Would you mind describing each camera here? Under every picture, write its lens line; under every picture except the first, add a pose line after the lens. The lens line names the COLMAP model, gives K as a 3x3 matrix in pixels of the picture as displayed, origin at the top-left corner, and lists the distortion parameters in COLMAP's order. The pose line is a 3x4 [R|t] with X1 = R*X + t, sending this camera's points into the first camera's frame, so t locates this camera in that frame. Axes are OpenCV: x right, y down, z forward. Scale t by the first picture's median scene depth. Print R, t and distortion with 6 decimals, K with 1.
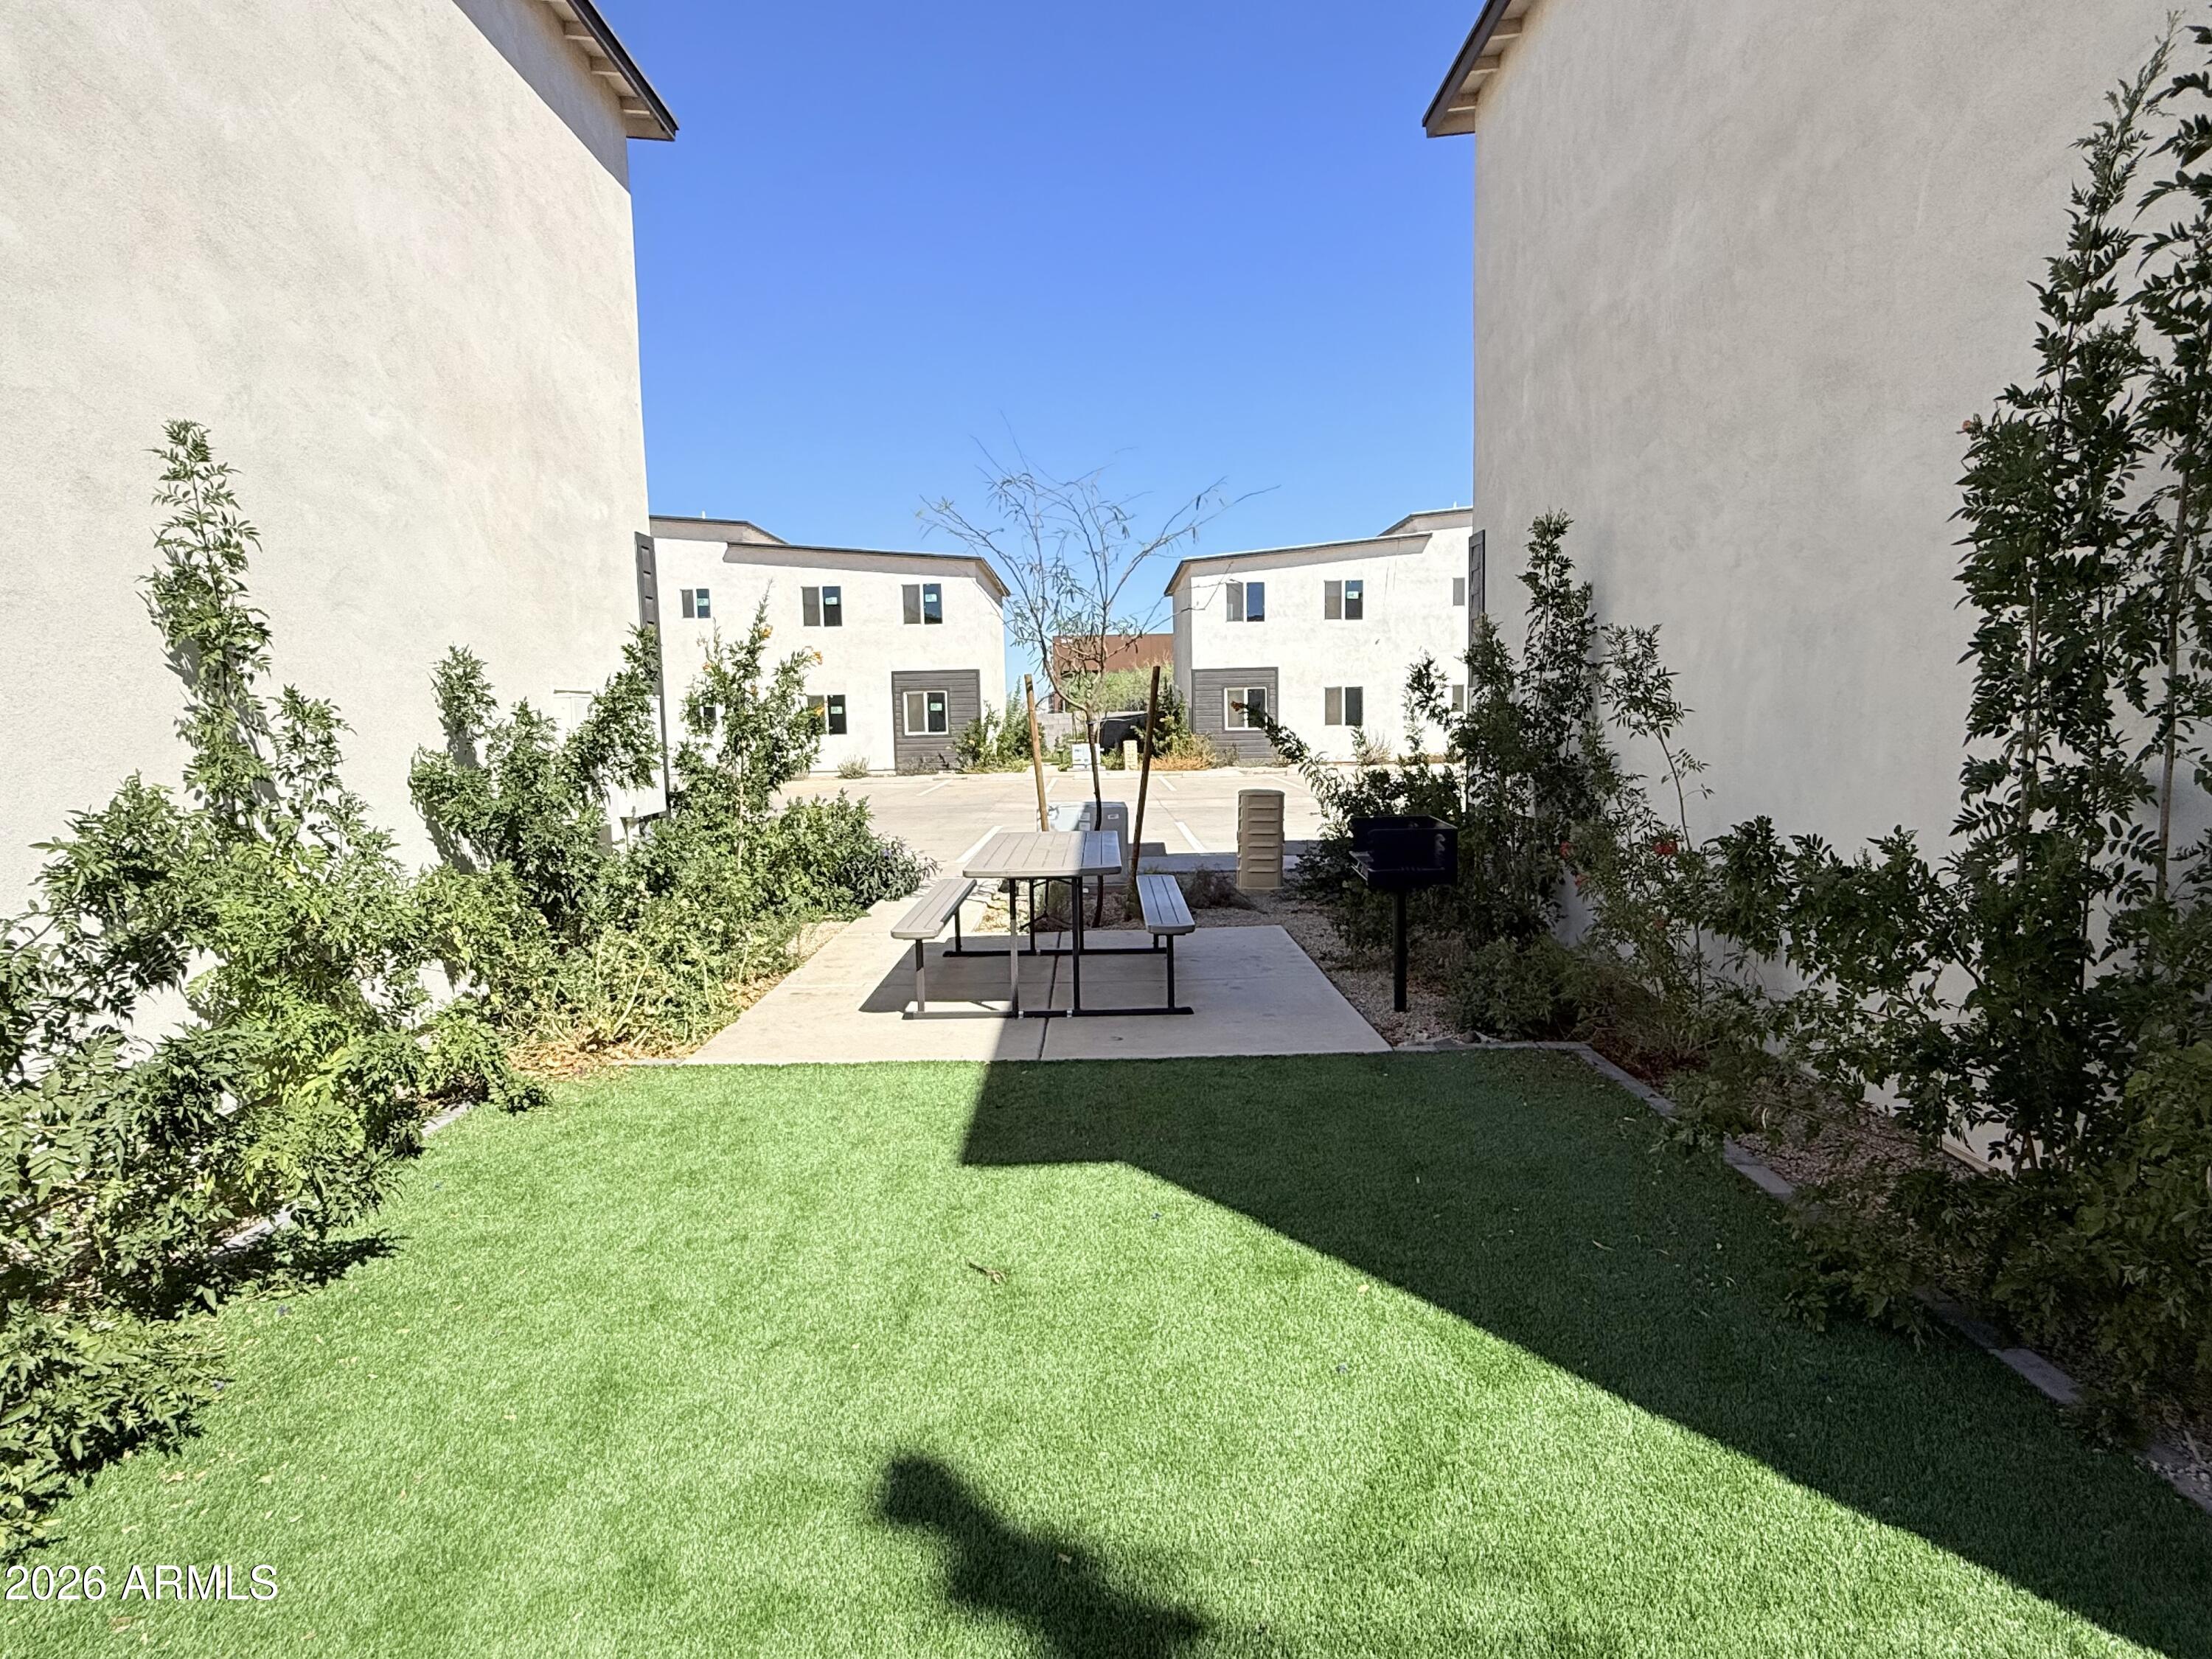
lens RADIAL K [[1174.9, 0, 1100.2], [0, 1174.9, 831.9], [0, 0, 1]] dist [-0.000131, 0.000868]
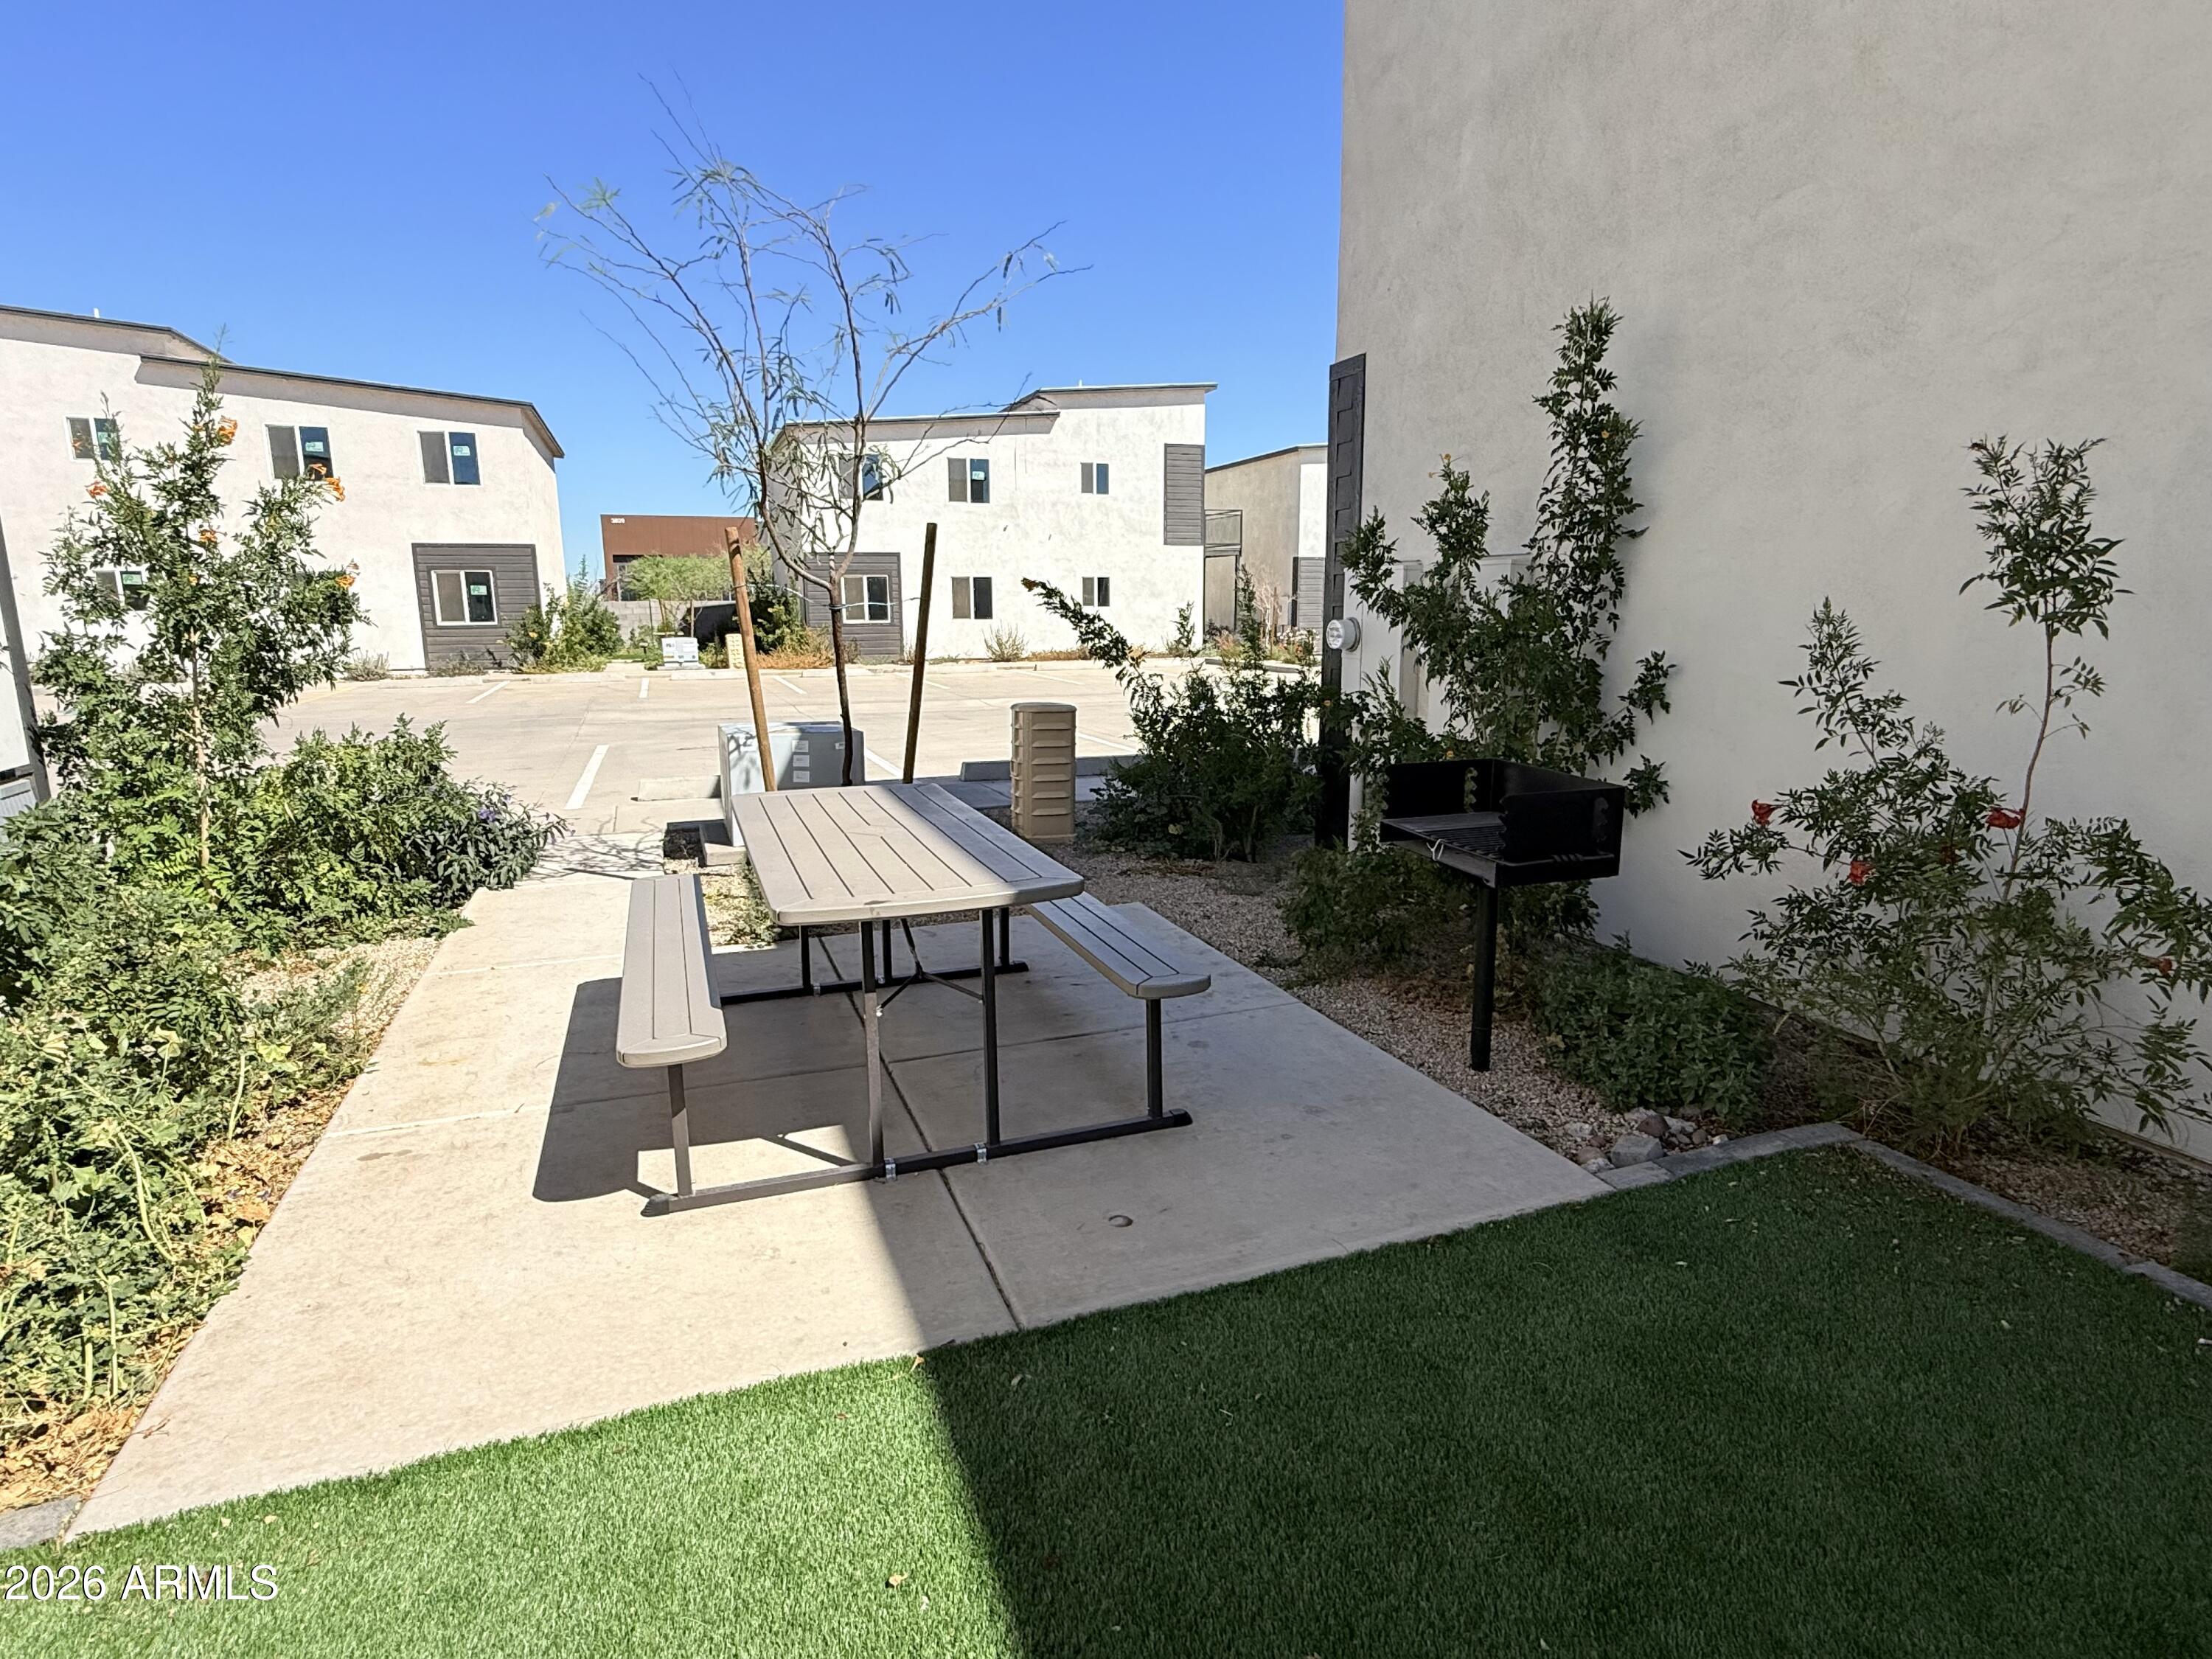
lens RADIAL K [[1174.9, 0, 1111.7], [0, 1174.9, 833.5], [0, 0, 1]] dist [-0.000131, 0.000868]
pose [[0.935087, -0.053283, 0.350390, -0.131918], [0.021536, 0.995350, 0.093887, -0.034592], [-0.353763, -0.080246, 0.931886, 0.434338]]
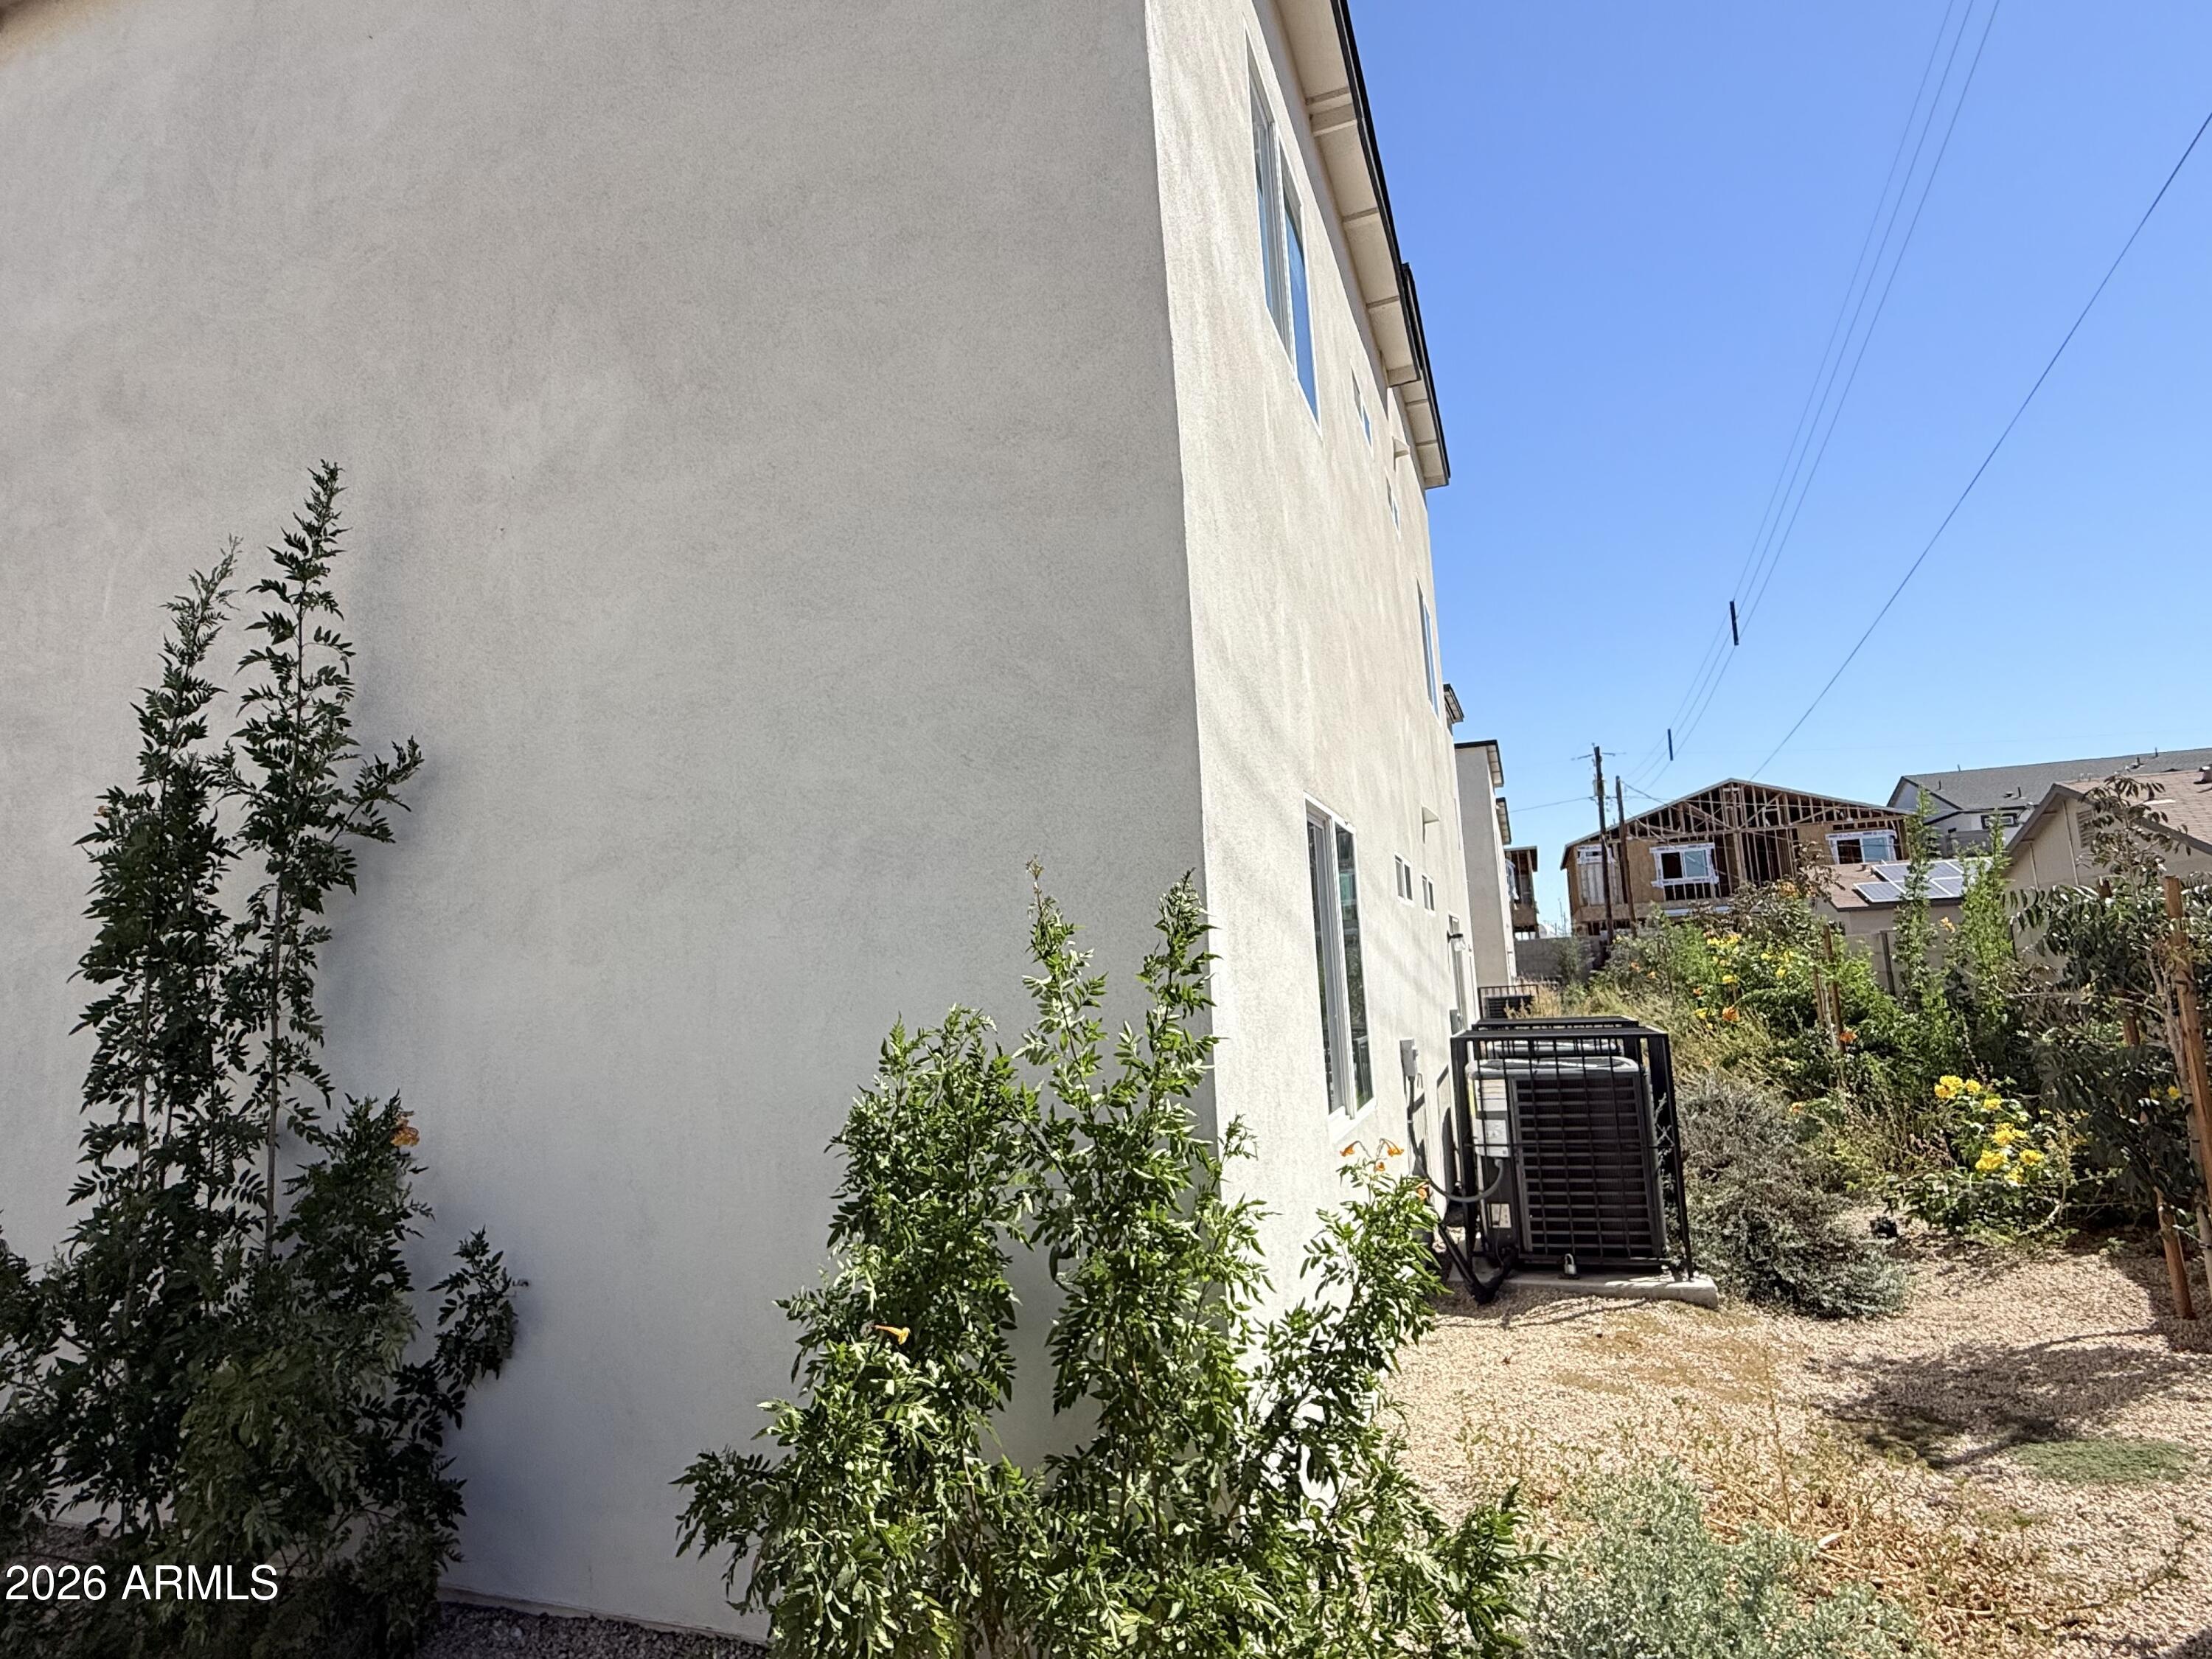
lens RADIAL K [[1174.9, 0, 1110.5], [0, 1174.9, 822.5], [0, 0, 1]] dist [-0.000131, 0.000868]
pose [[0.355338, 0.129359, 0.925744, 0.042539], [0.135269, 0.972836, -0.187861, -0.003664], [-0.924899, 0.191978, 0.328187, -0.136028]]
